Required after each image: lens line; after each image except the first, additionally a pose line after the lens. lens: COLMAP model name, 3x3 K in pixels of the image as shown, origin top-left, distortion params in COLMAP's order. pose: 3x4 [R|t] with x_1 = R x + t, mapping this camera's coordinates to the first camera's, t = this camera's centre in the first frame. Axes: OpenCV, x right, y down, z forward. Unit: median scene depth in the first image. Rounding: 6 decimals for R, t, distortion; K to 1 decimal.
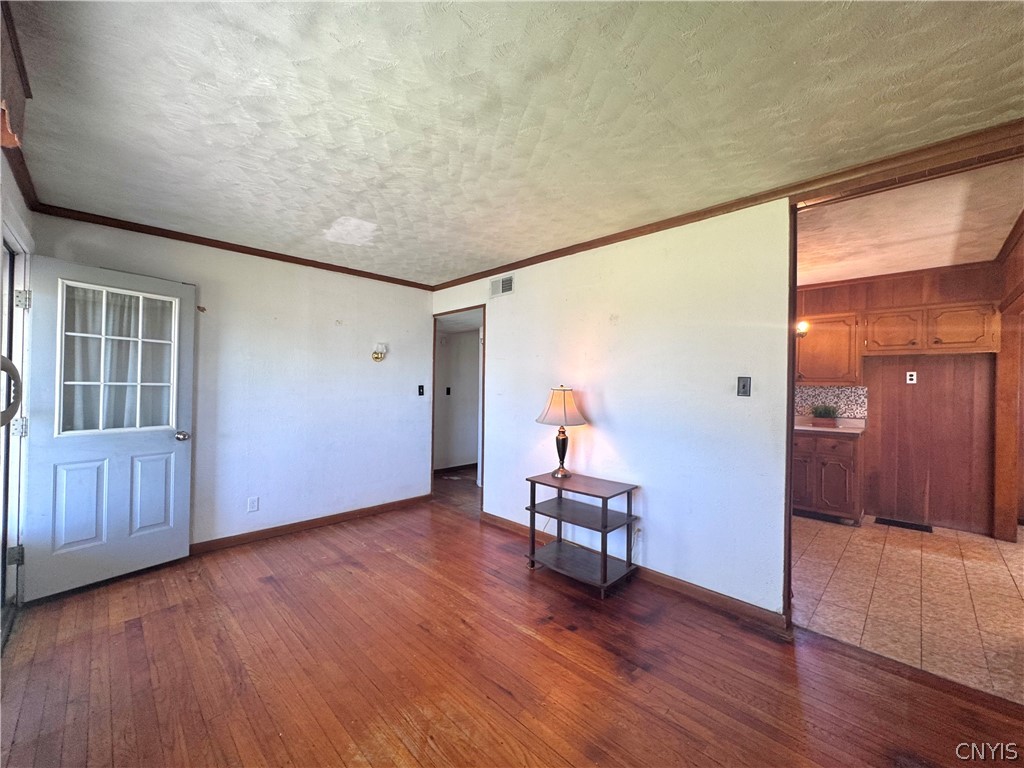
lens RADIAL K [[409.2, 0, 512.0], [0, 409.2, 384.0], [0, 0, 1]] dist [0.001660, 0.000226]
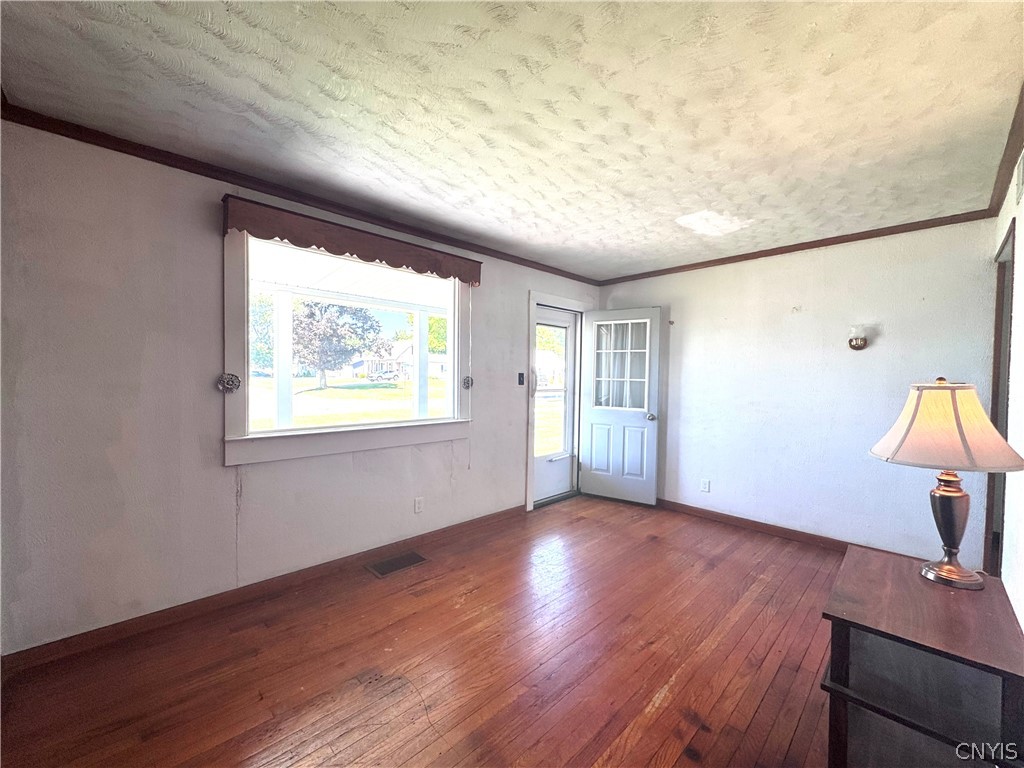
lens RADIAL K [[409.2, 0, 512.0], [0, 409.2, 384.0], [0, 0, 1]] dist [0.001660, 0.000226]
pose [[-0.006154, 0.004306, -0.999972, 0.592364], [-0.009792, 0.999943, 0.004367, 0.012542], [0.999933, 0.009818, -0.006112, 0.536832]]
